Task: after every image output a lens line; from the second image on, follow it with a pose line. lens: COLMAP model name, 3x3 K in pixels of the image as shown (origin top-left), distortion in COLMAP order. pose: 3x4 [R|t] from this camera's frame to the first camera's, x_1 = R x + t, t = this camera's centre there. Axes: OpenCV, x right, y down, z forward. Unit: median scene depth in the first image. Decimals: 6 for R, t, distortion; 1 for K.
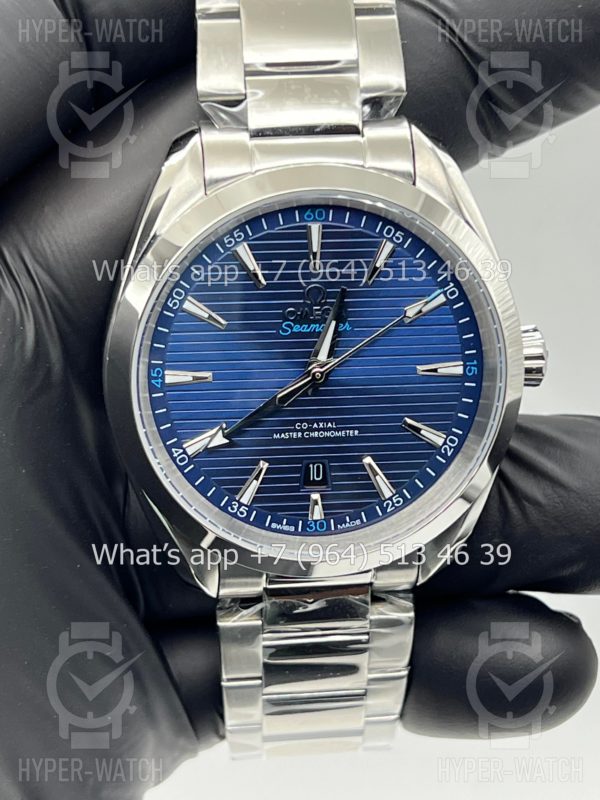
lens RADIAL K [[1931.6, 0, 301.1], [0, 1931.6, 406.0], [0, 0, 1]] dist [0.371456, 0.000000]
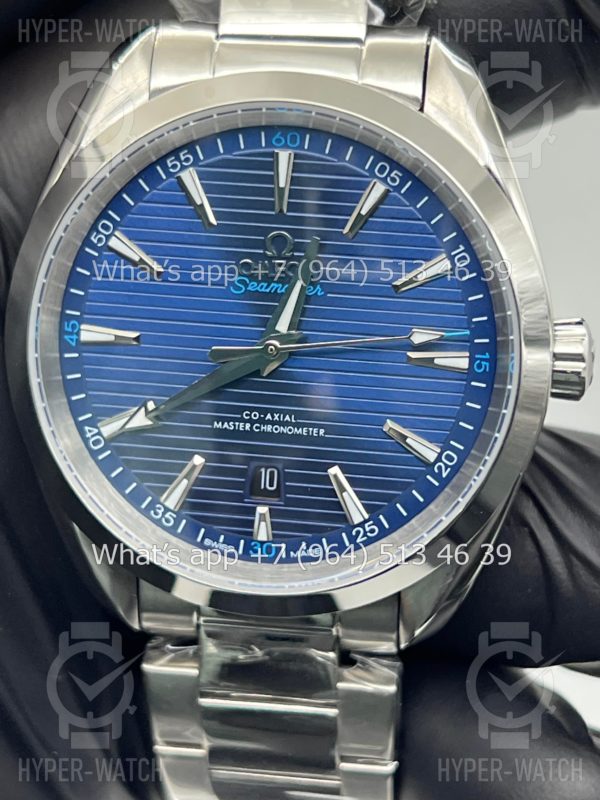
lens RADIAL K [[1931.6, 0, 296.4], [0, 1931.6, 397.8], [0, 0, 1]] dist [0.371456, 0.000000]
pose [[0.968083, 0.098277, -0.230559, 0.193798], [-0.113799, 0.991981, -0.054988, 0.043538], [0.223306, 0.079470, 0.971503, 0.256823]]
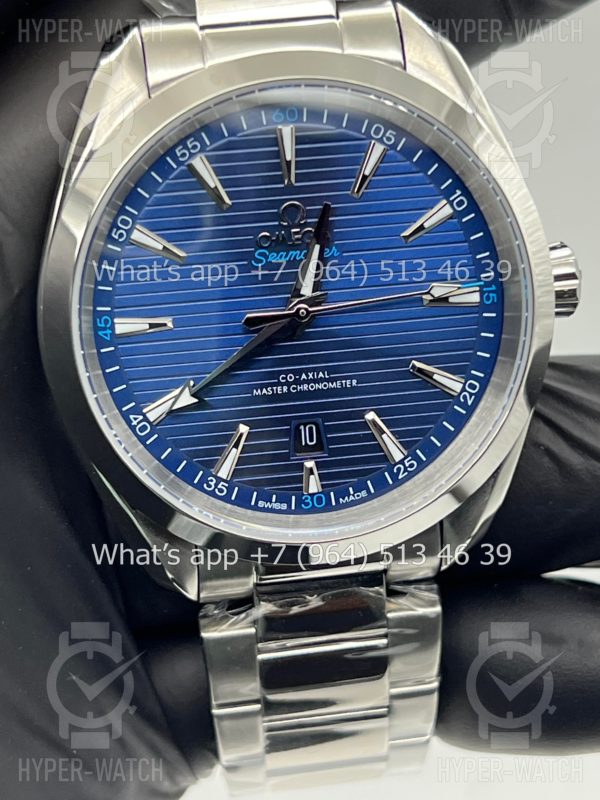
lens RADIAL K [[1931.6, 0, 297.9], [0, 1931.6, 392.8], [0, 0, 1]] dist [0.371456, 0.000000]
pose [[0.997784, -0.066541, -0.000207, 0.004614], [0.066397, 0.995816, -0.062781, 0.067937], [0.004383, 0.062628, 0.998027, 0.186148]]
